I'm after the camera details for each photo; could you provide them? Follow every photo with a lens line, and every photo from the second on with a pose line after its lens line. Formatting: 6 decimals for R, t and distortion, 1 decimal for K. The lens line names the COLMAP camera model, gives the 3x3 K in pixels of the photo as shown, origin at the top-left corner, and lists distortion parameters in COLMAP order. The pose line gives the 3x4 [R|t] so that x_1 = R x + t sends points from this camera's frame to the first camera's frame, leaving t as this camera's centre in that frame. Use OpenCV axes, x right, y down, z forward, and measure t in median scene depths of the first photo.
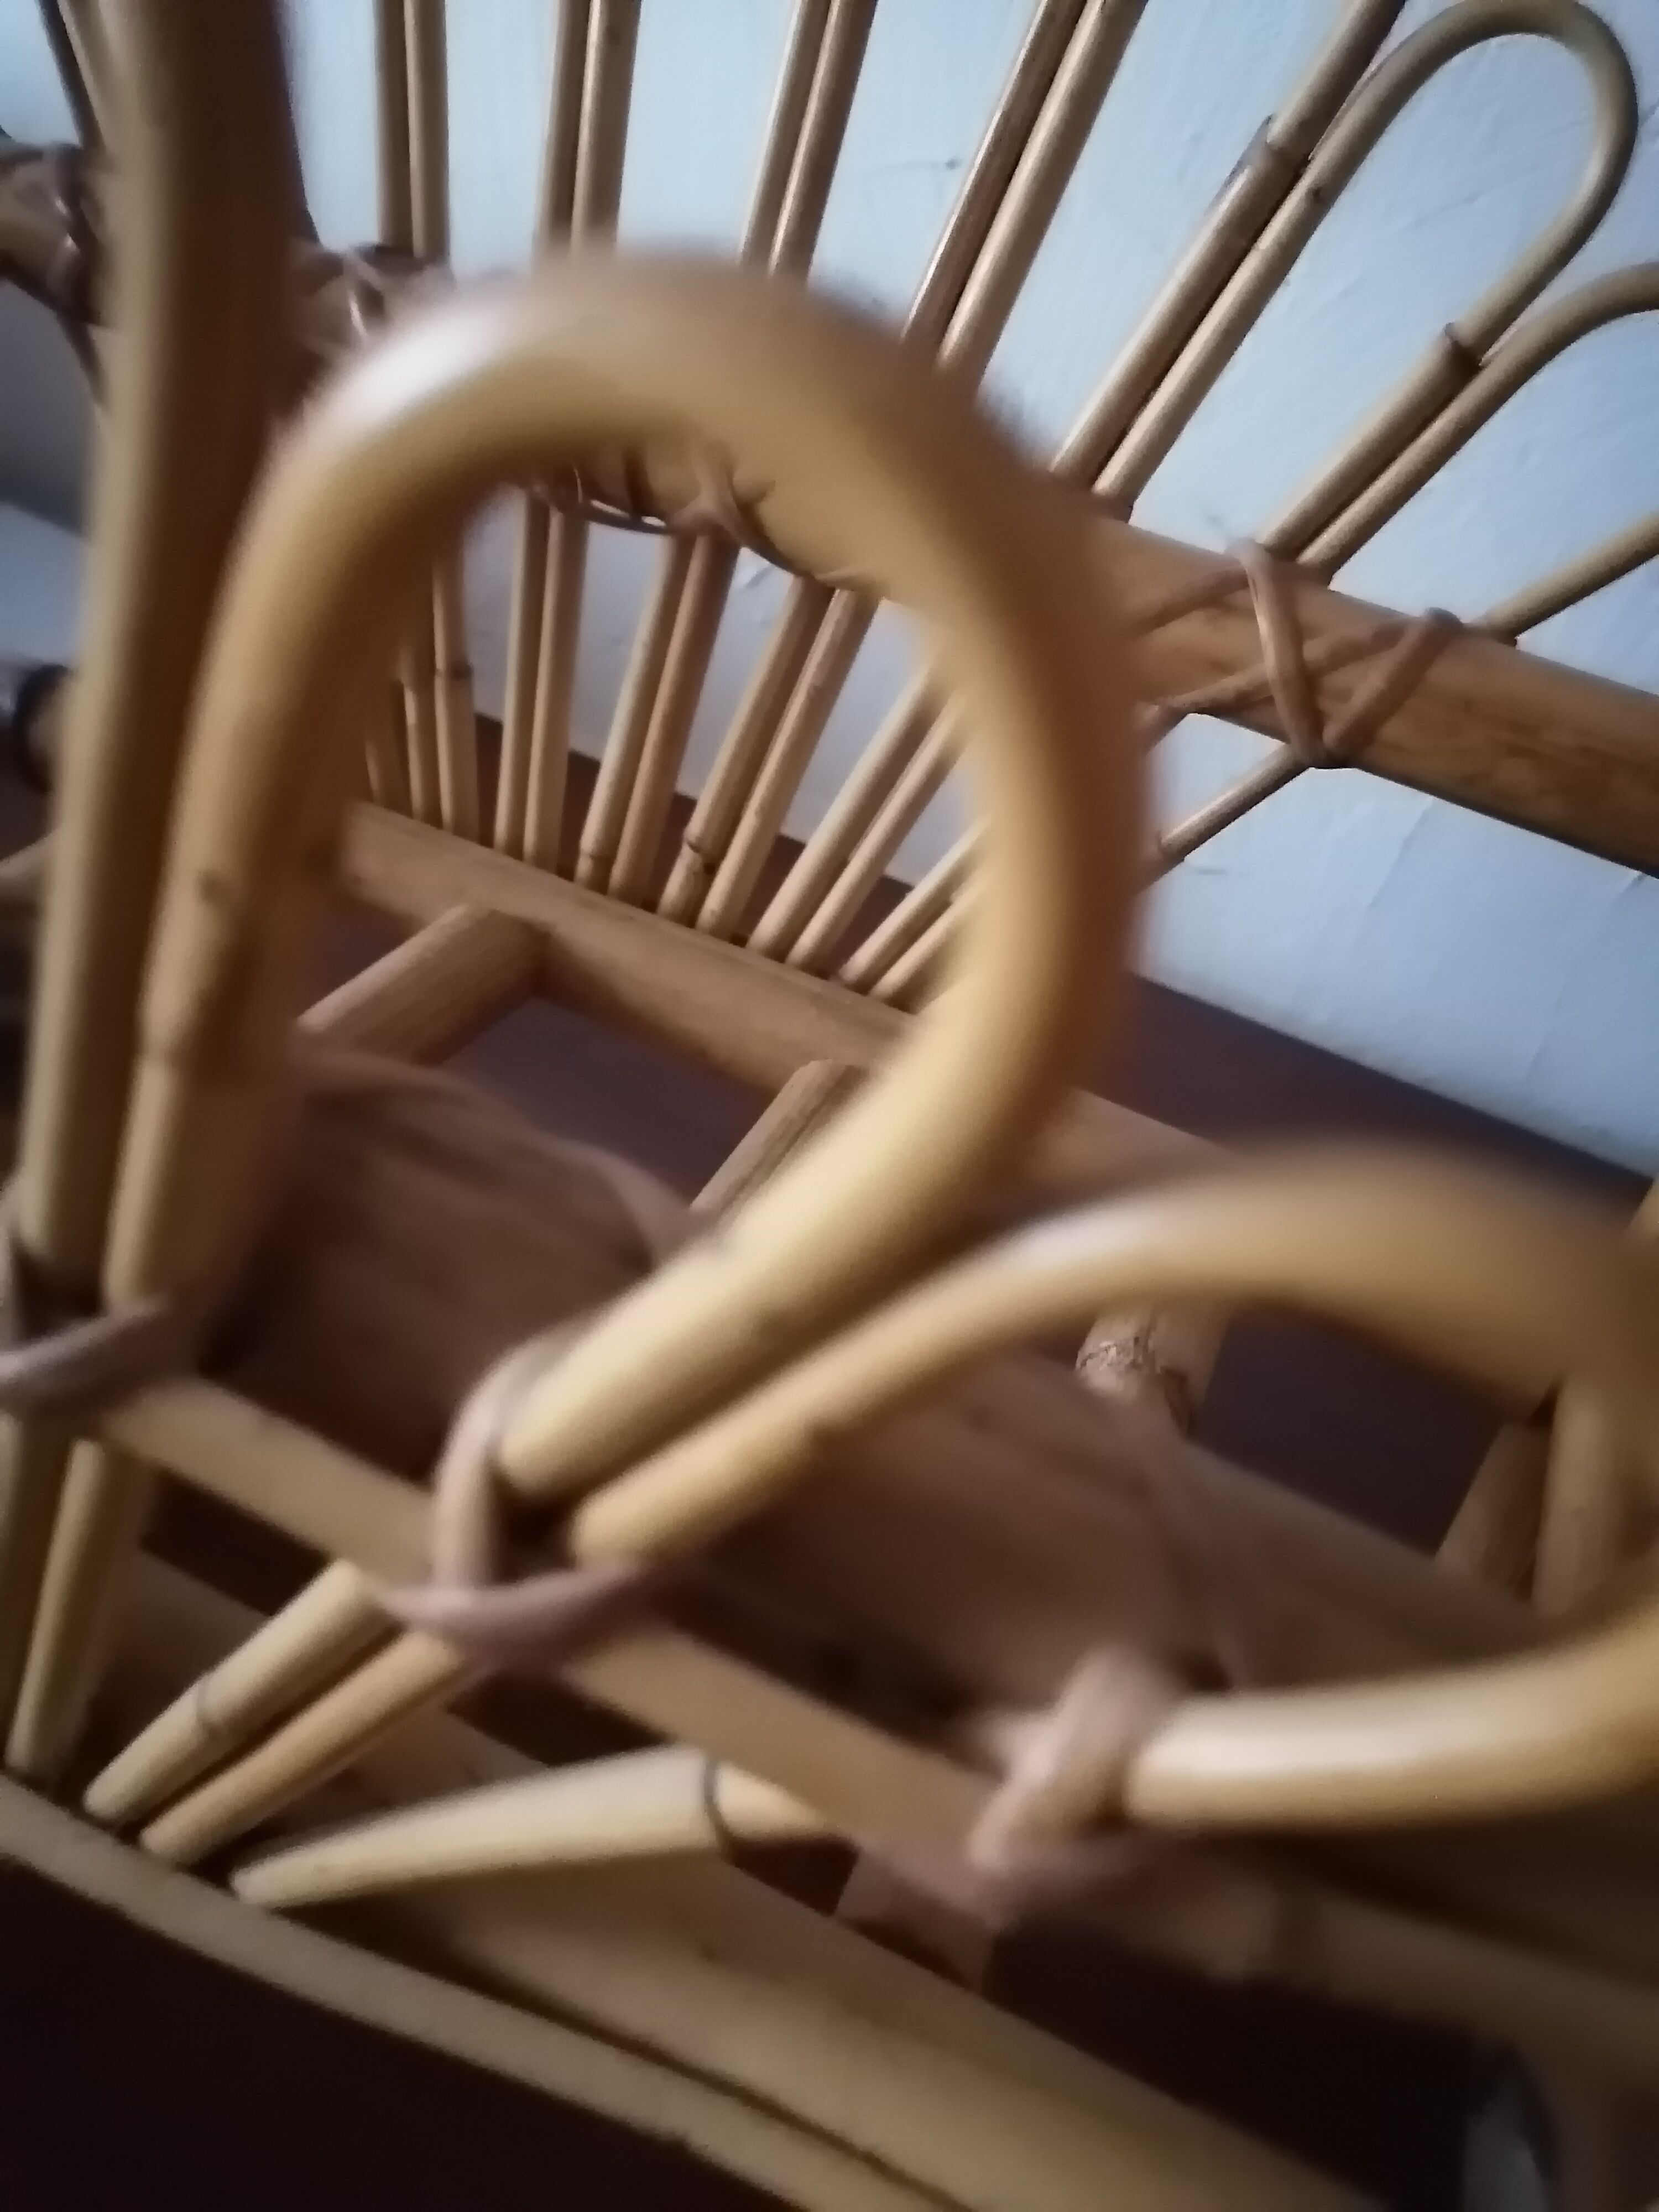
lens RADIAL K [[1686.3, 0, 831.4], [0, 1686.3, 1089.7], [0, 0, 1]] dist [0.005188, 0.017671]
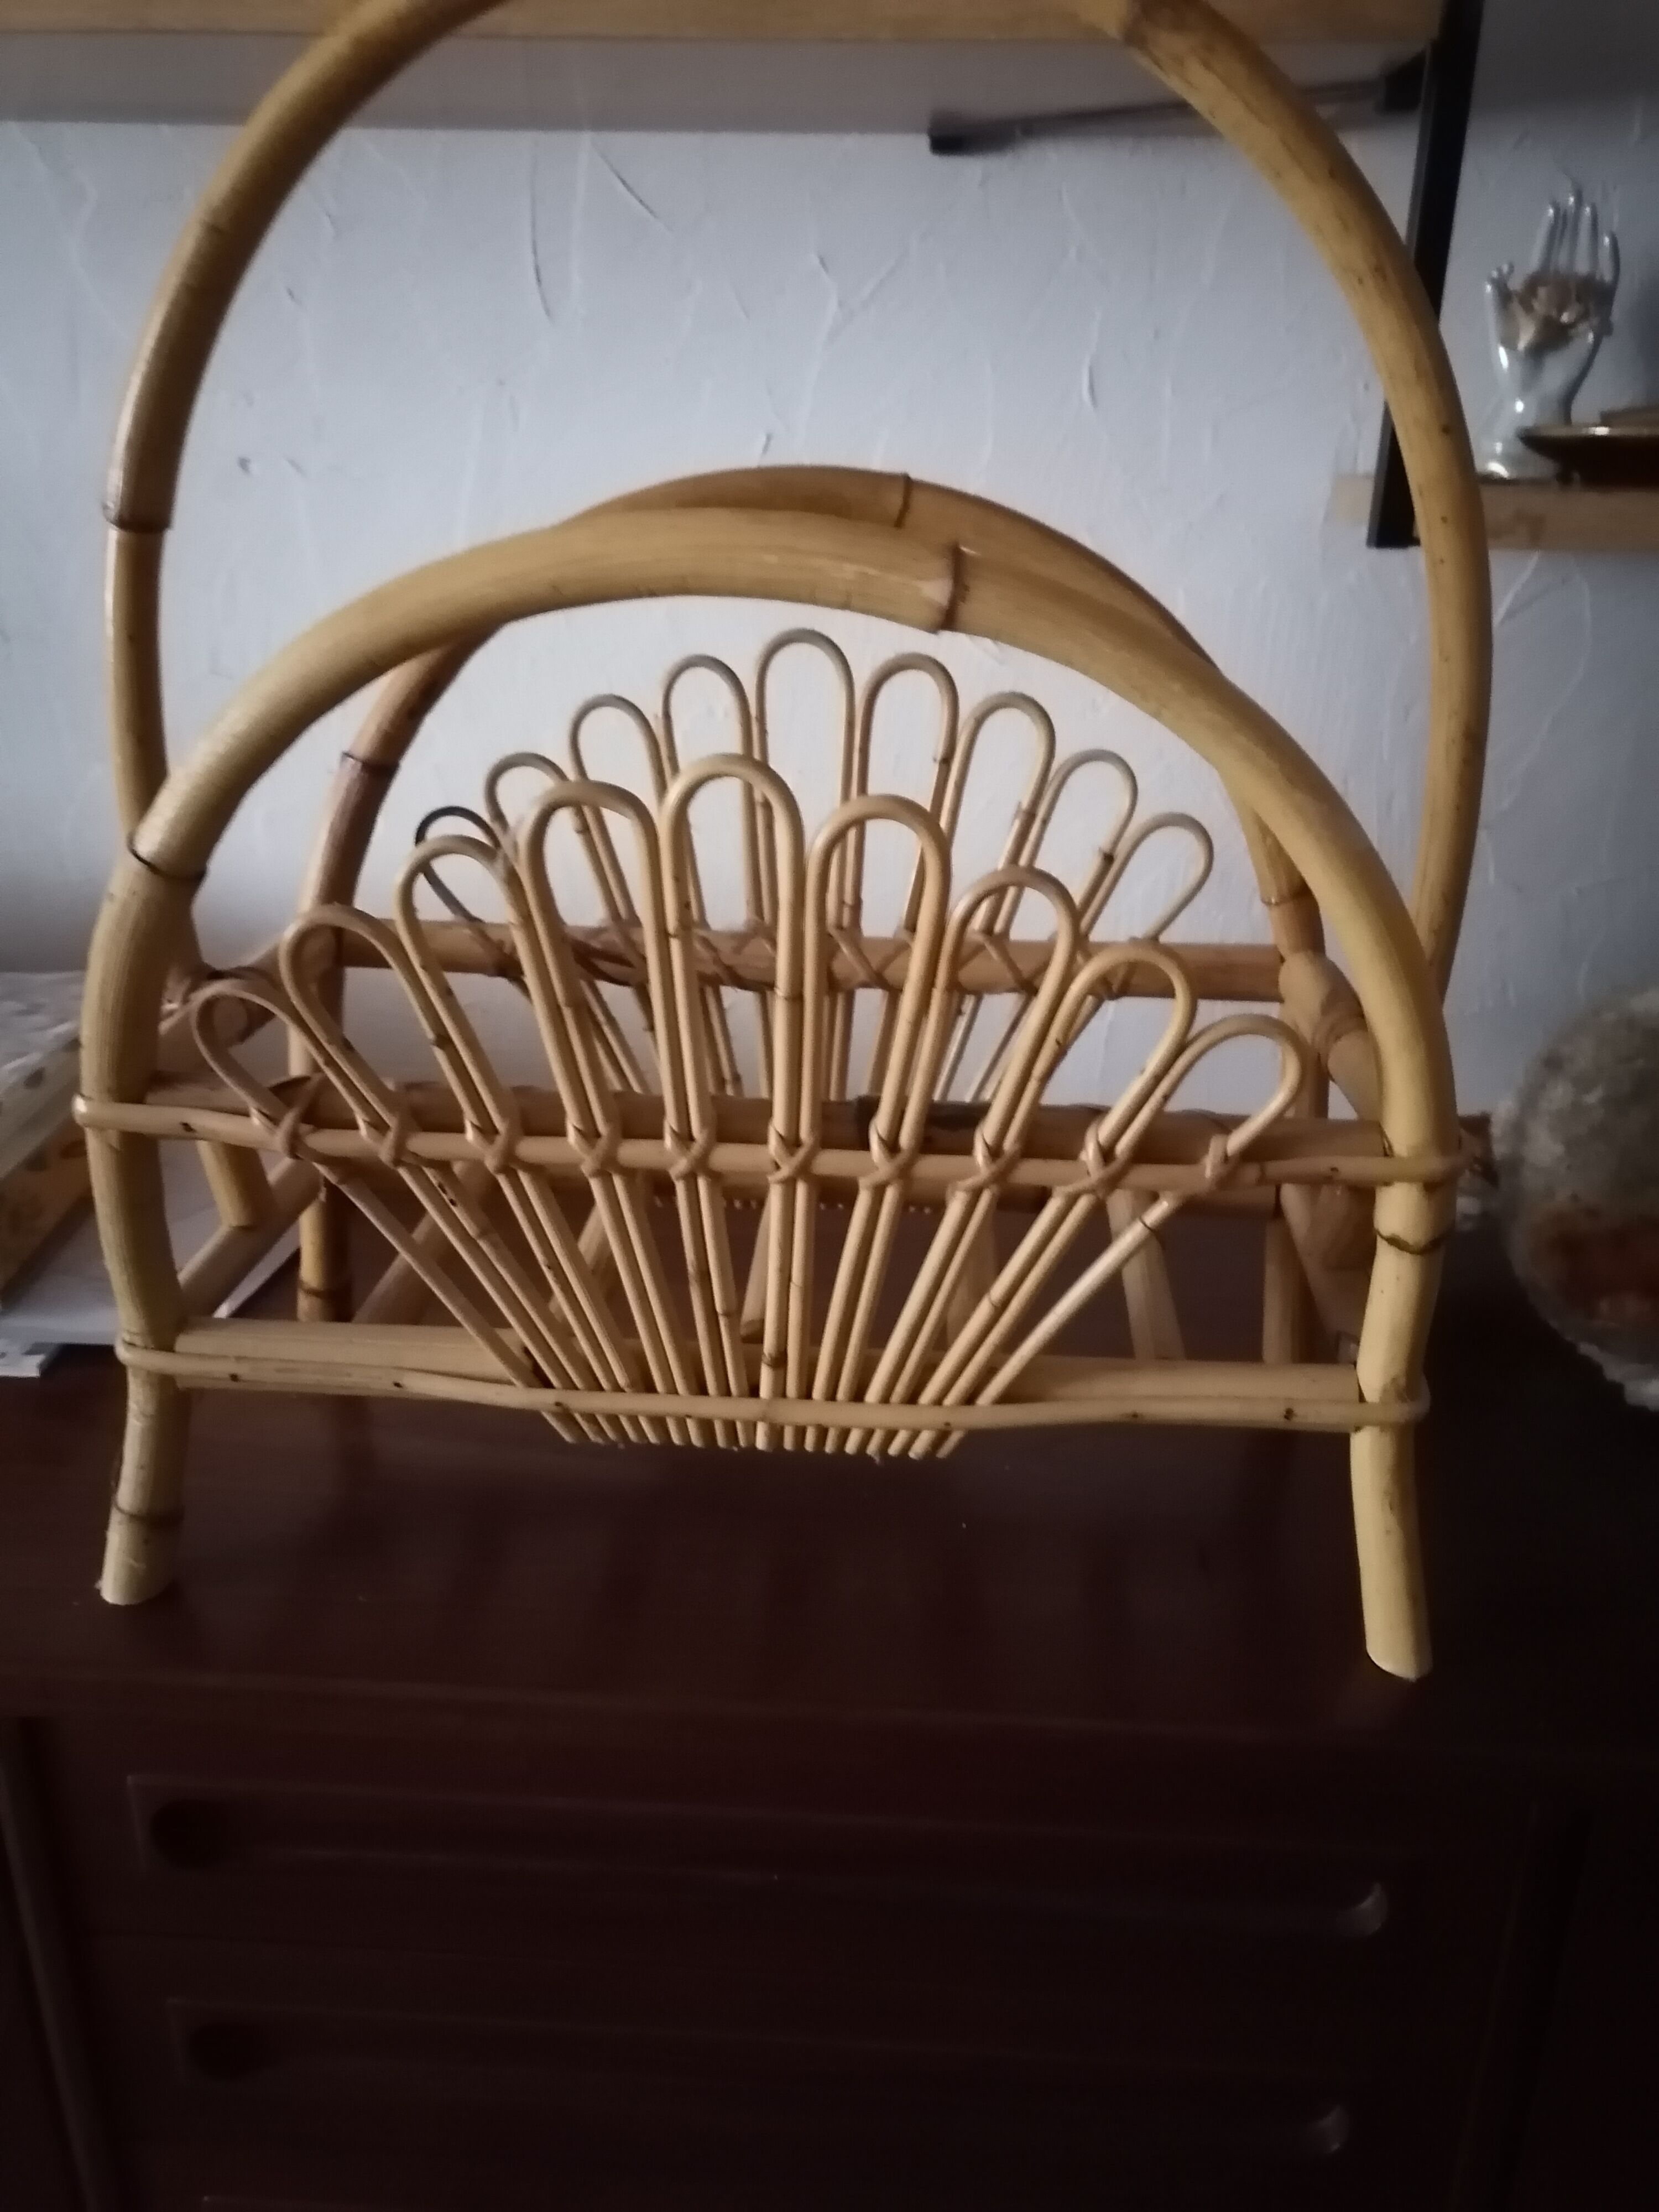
lens RADIAL K [[1686.3, 0, 833.5], [0, 1686.3, 1114.3], [0, 0, 1]] dist [0.005188, 0.017671]
pose [[0.922493, -0.302023, 0.240393, -0.912126], [0.346095, 0.922931, -0.168573, 0.307593], [-0.170954, 0.238706, 0.955926, -1.621783]]
